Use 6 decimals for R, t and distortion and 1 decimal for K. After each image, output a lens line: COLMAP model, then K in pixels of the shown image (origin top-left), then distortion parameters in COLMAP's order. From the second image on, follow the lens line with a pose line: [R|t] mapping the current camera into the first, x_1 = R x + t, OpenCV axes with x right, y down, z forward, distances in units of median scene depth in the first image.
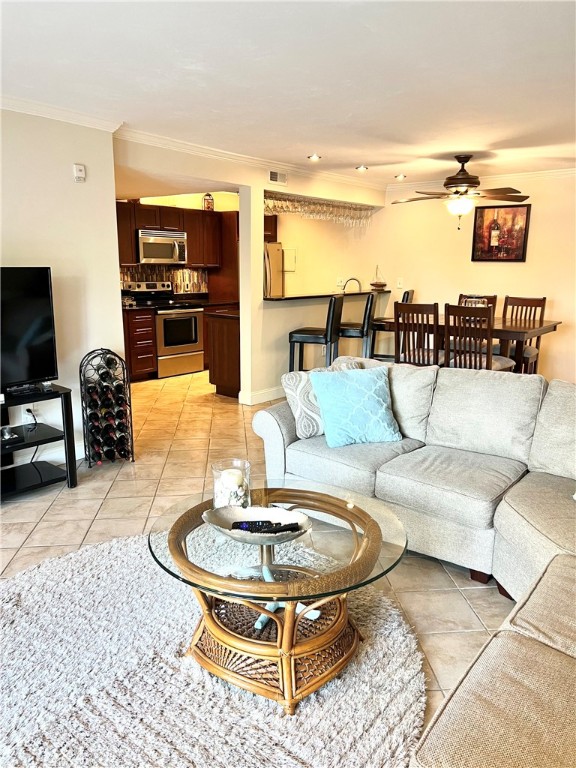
lens RADIAL K [[579.5, 0, 288.0], [0, 579.5, 384.0], [0, 0, 1]] dist [0.020460, 0.001158]
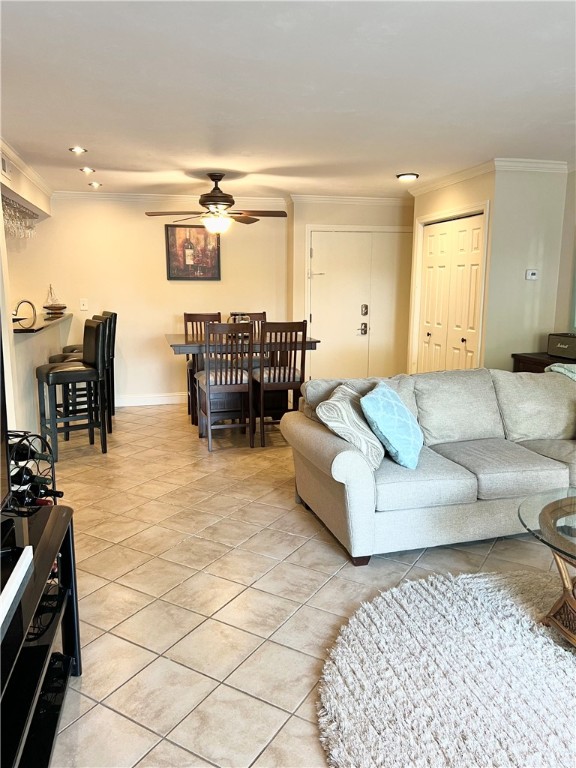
lens RADIAL K [[583.6, 0, 288.0], [0, 583.6, 384.0], [0, 0, 1]] dist [0.076702, -0.077204]
pose [[0.608103, -0.146337, 0.780254, -0.368936], [0.171994, 0.983804, 0.050467, -0.054141], [-0.775002, 0.103509, 0.623424, 0.248851]]
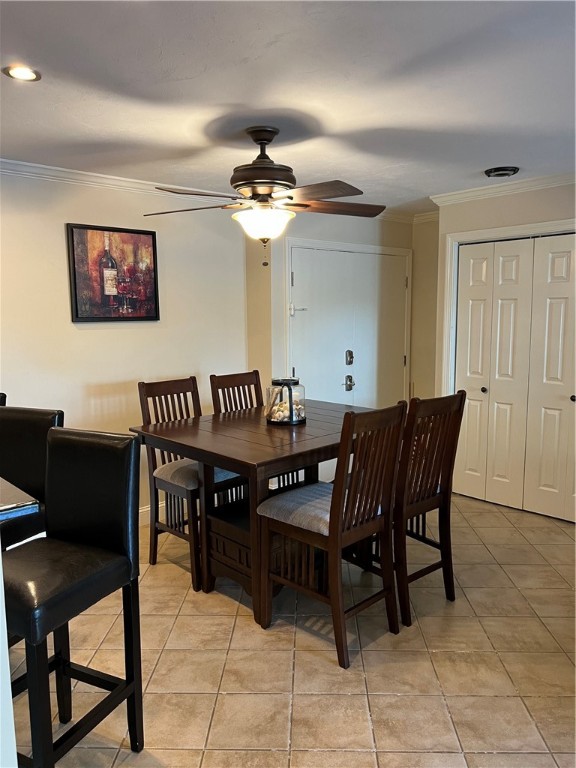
lens RADIAL K [[579.5, 0, 288.0], [0, 579.5, 384.0], [0, 0, 1]] dist [0.020460, 0.001158]
pose [[0.149100, -0.136105, 0.979410, -0.201749], [0.216768, 0.970888, 0.101921, -0.170578], [-0.964770, 0.197108, 0.174262, 0.740430]]
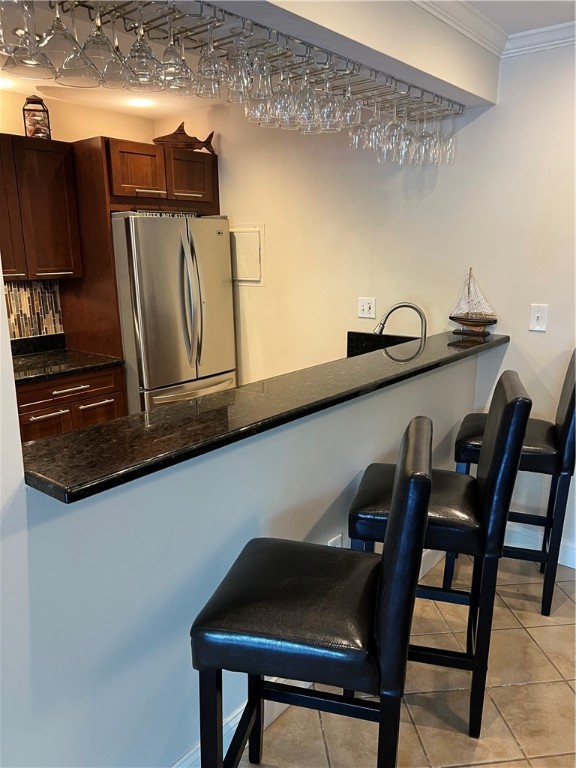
lens RADIAL K [[579.5, 0, 288.0], [0, 579.5, 384.0], [0, 0, 1]] dist [0.020460, 0.001158]
pose [[0.999735, -0.022443, -0.005156, 0.043021], [0.022563, 0.999444, 0.024567, -0.162327], [0.004601, -0.024677, 0.999685, 0.715340]]
